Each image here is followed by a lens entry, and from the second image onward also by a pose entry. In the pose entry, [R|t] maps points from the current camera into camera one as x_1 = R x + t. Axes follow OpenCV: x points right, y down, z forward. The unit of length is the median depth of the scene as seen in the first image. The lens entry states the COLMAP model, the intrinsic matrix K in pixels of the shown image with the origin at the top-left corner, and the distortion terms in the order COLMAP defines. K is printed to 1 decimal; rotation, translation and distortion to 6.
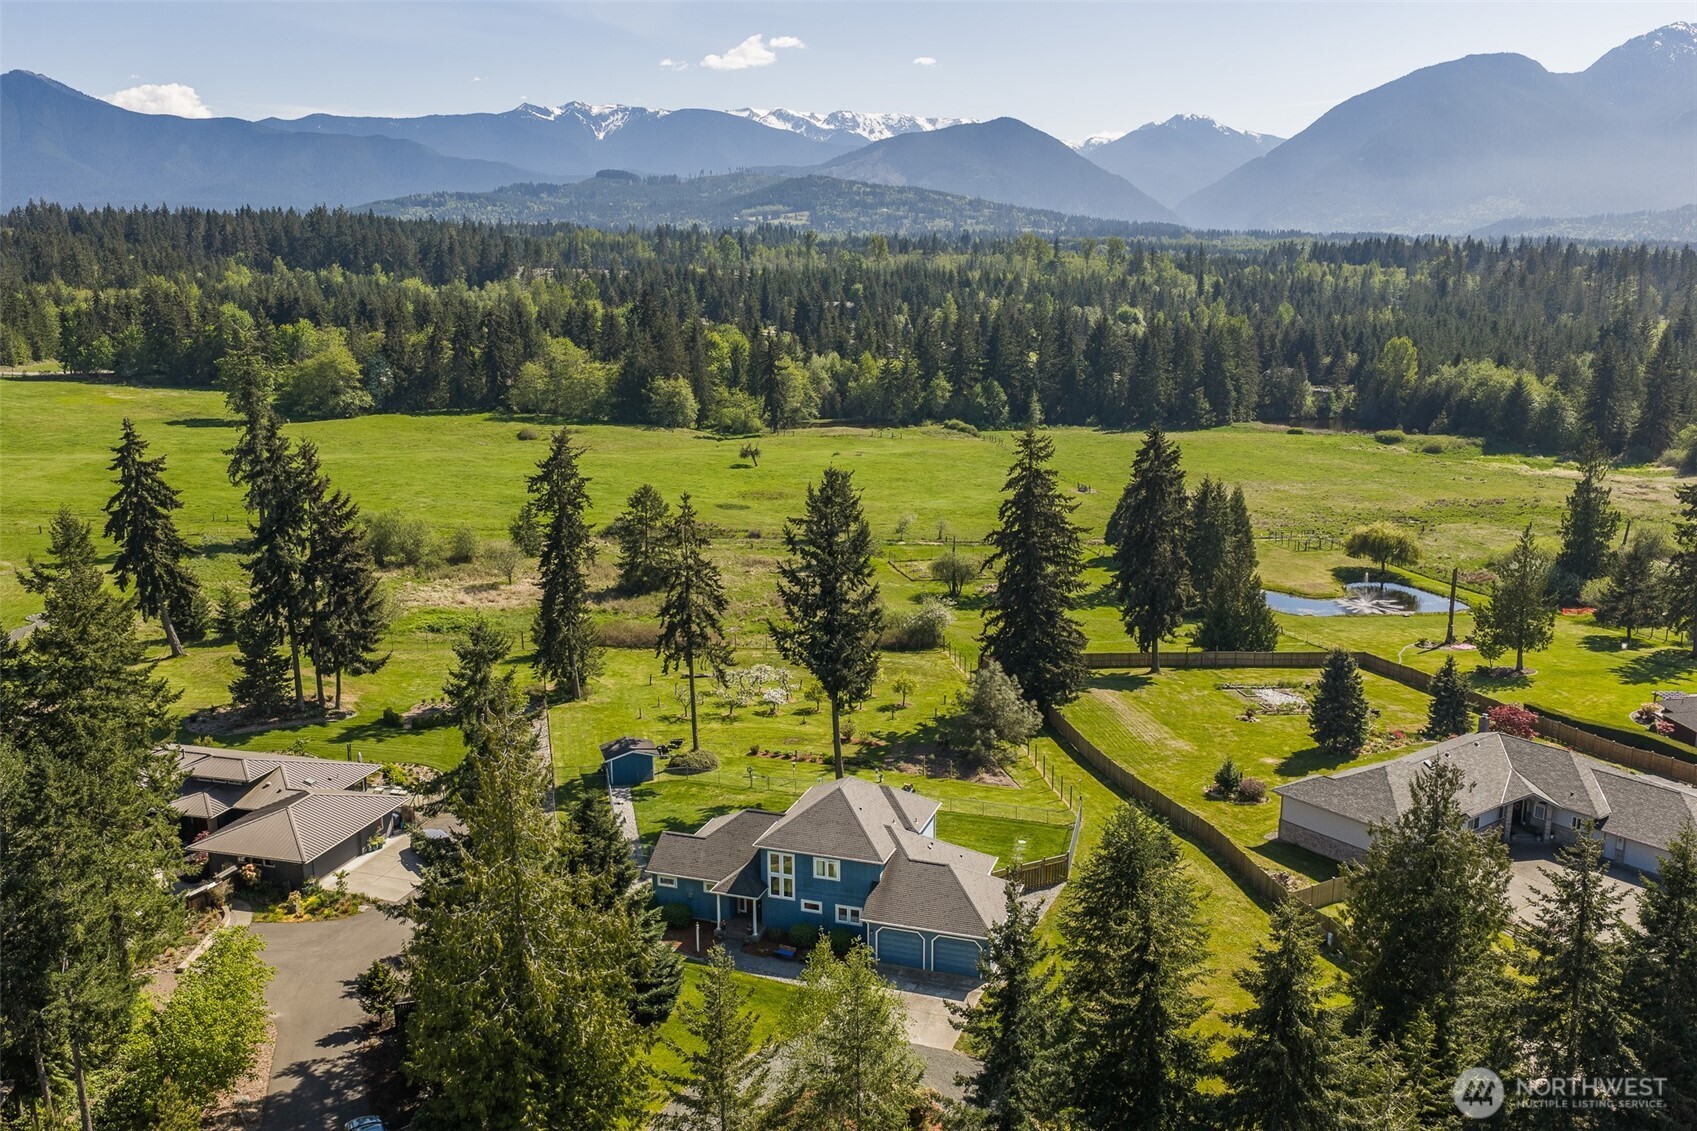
lens RADIAL K [[1500.0, 0, 848.5], [0, 1500.0, 565.5], [0, 0, 1]] dist [0.032872, -0.090397]
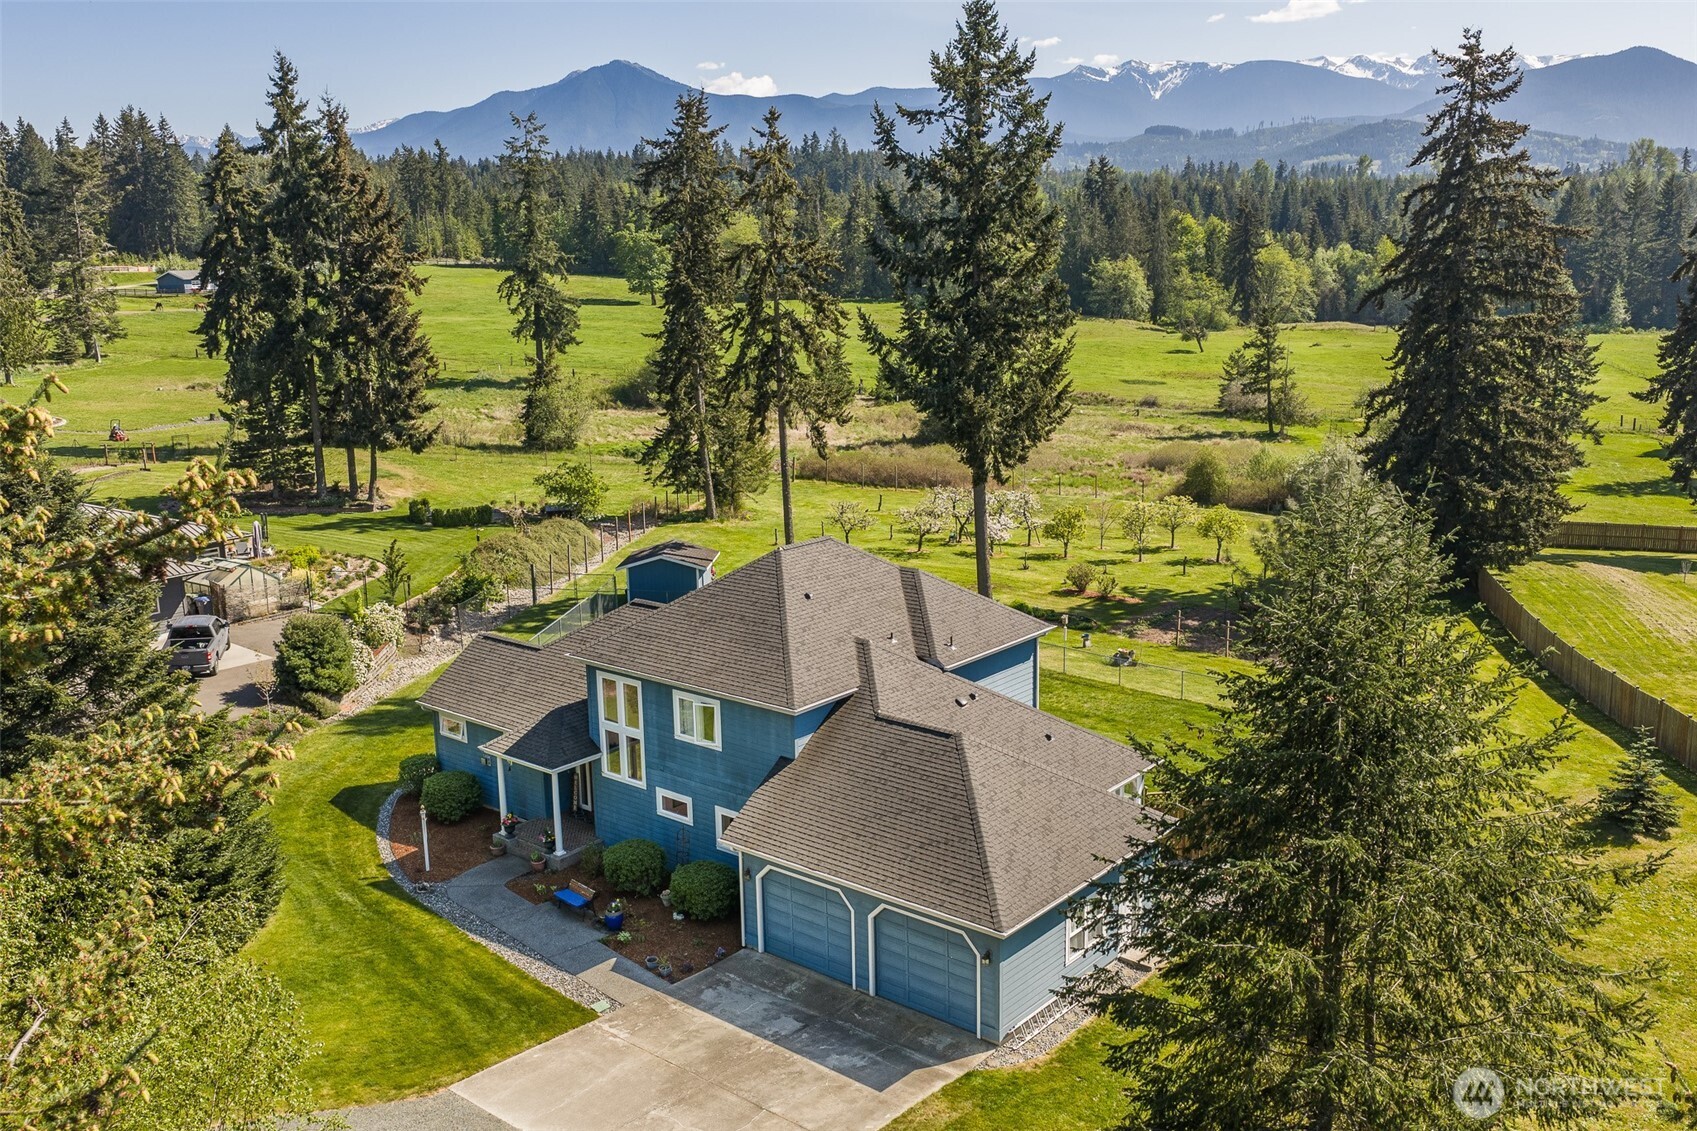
lens RADIAL K [[1500.0, 0, 848.5], [0, 1500.0, 565.5], [0, 0, 1]] dist [0.032872, -0.090397]
pose [[0.929100, 0.062990, -0.364424, 0.053262], [-0.065541, 0.997835, 0.005377, 0.046545], [0.363974, 0.018889, 0.931218, 0.187854]]
